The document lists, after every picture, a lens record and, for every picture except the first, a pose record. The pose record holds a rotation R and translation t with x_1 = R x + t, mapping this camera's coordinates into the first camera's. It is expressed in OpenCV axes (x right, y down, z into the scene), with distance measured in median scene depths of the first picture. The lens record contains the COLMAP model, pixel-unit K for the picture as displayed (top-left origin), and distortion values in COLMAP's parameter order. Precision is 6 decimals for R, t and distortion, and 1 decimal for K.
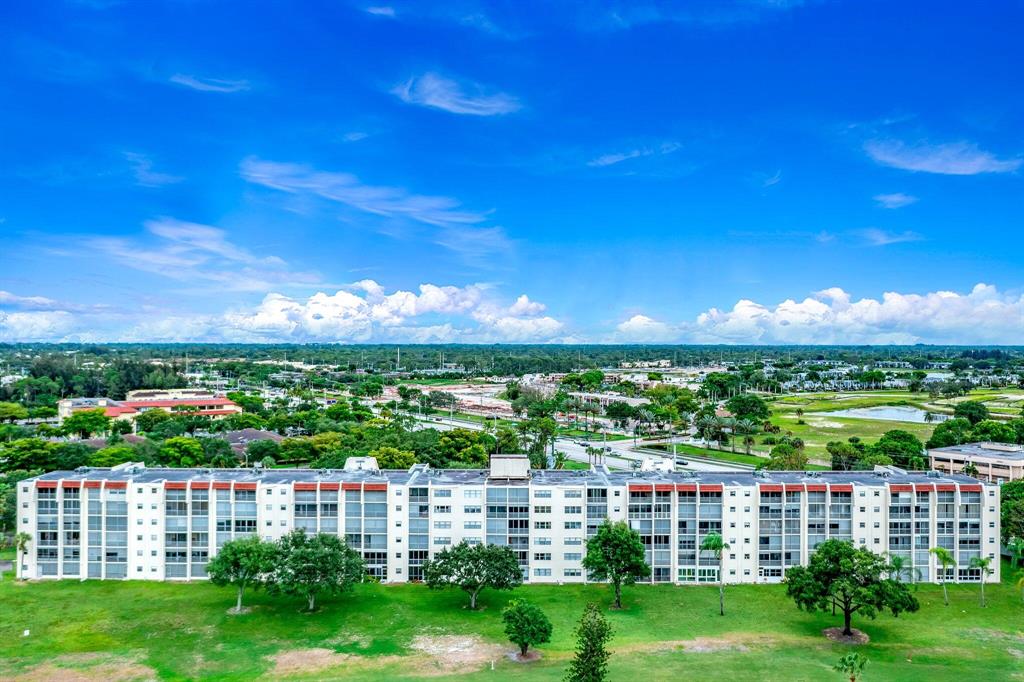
lens RADIAL K [[823.4, 0, 512.0], [0, 823.4, 341.0], [0, 0, 1]] dist [-0.012238, -0.001228]
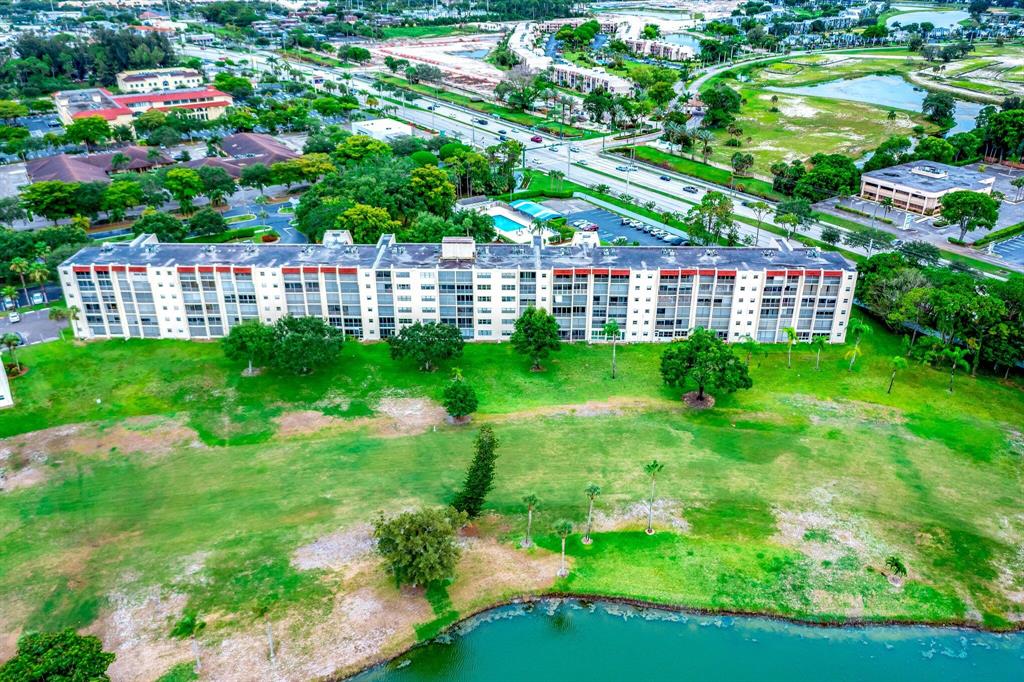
lens RADIAL K [[823.4, 0, 512.0], [0, 823.4, 341.0], [0, 0, 1]] dist [-0.012238, -0.001228]
pose [[0.999938, 0.001902, -0.010952, 0.093165], [0.003194, 0.894530, 0.446997, -0.277329], [0.010647, -0.447004, 0.894468, -0.145381]]
